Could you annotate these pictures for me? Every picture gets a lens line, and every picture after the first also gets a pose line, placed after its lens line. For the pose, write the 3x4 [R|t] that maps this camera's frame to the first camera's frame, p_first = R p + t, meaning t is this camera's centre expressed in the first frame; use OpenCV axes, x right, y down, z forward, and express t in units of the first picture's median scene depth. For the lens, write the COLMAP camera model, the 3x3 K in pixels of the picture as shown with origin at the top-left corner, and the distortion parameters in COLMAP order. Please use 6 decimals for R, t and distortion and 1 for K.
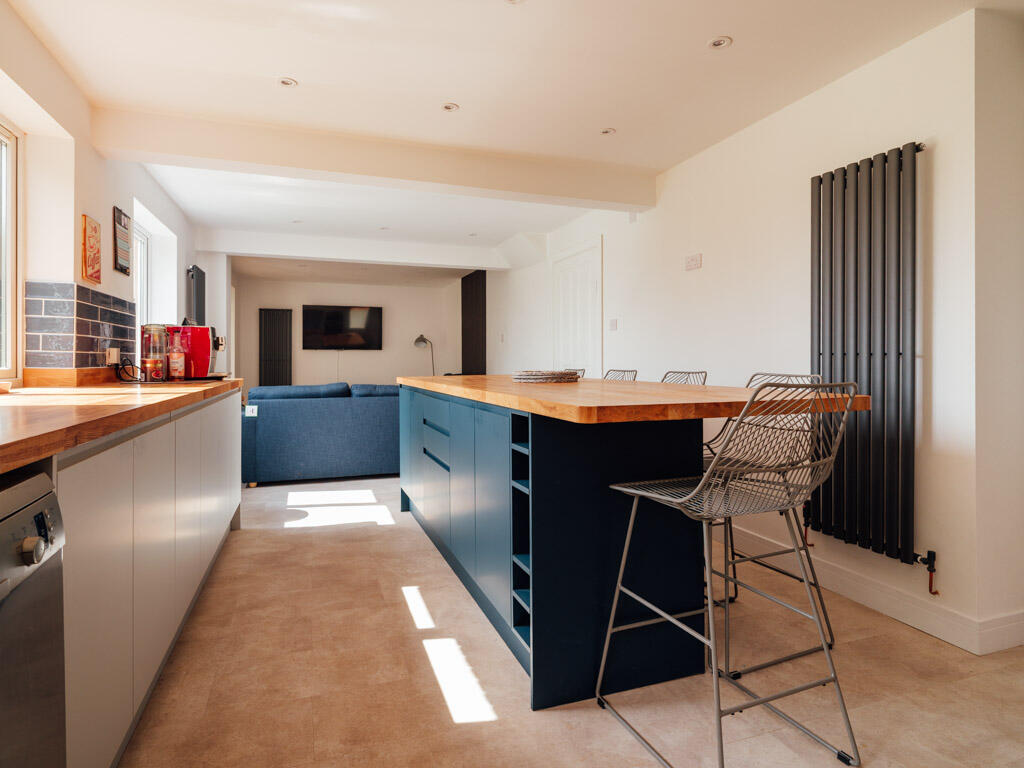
lens RADIAL K [[574.0, 0, 513.6], [0, 574.0, 361.2], [0, 0, 1]] dist [-0.000585, -0.000435]
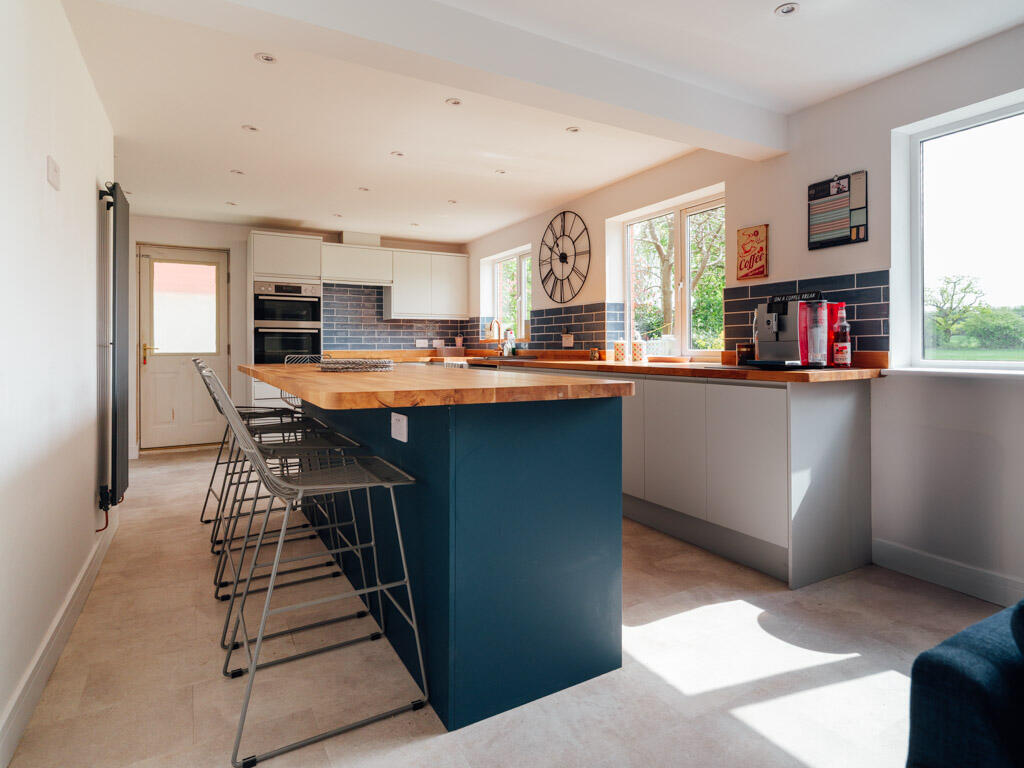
lens RADIAL K [[554.9, 0, 514.2], [0, 554.9, 344.2], [0, 0, 1]] dist [-0.001459, -0.000426]
pose [[-0.986636, 0.006484, -0.162811, -0.057461], [0.007111, 0.999969, -0.003269, -0.002114], [0.162785, -0.004383, -0.986652, 2.223113]]
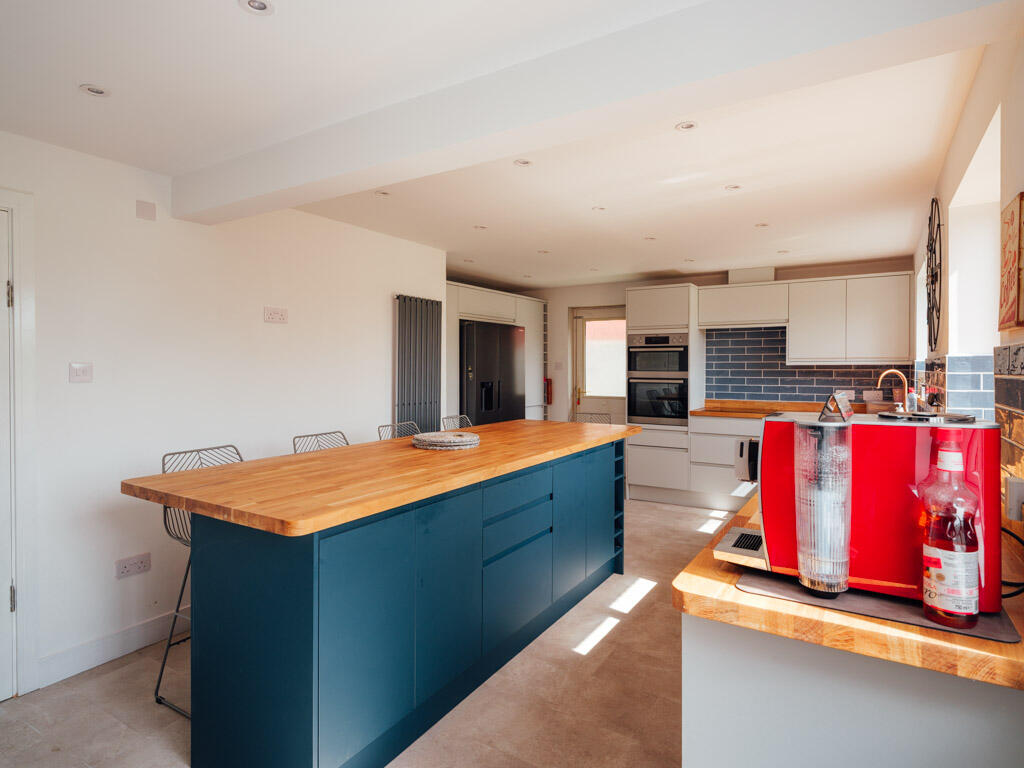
lens RADIAL K [[551.6, 0, 516.5], [0, 551.6, 374.1], [0, 0, 1]] dist [-0.003196, -0.000769]
pose [[-0.619371, -0.006508, 0.785072, -0.904821], [0.000605, 0.999961, 0.008767, -0.114003], [-0.785098, 0.005905, -0.619343, 1.743169]]
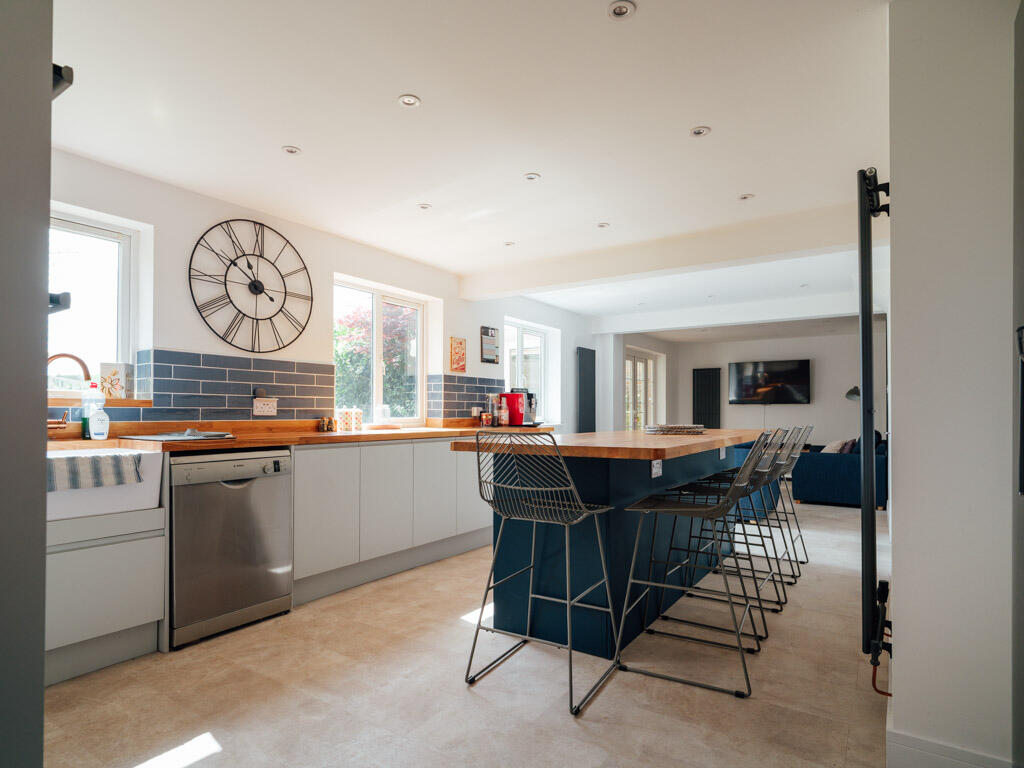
lens RADIAL K [[577.7, 0, 500.2], [0, 577.7, 407.7], [0, 0, 1]] dist [0.000677, -0.001471]
pose [[0.580086, -0.004331, -0.814544, 0.931466], [-0.004081, 0.999958, -0.008224, -0.007789], [0.814545, 0.008094, 0.580044, 0.031493]]
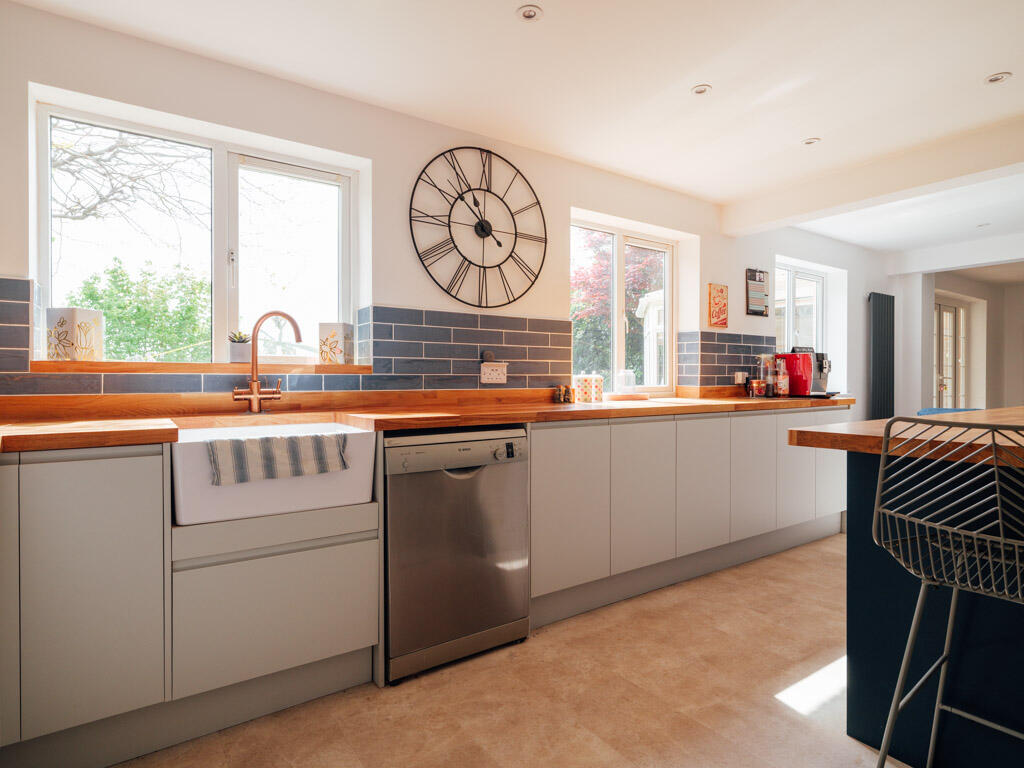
lens RADIAL K [[558.3, 0, 495.7], [0, 558.3, 382.7], [0, 0, 1]] dist [-0.001236, -0.000881]
pose [[0.244528, 0.009178, -0.969599, 0.548326], [-0.001929, 0.999958, 0.008979, -0.009746], [0.969640, -0.000325, 0.244535, 0.109235]]
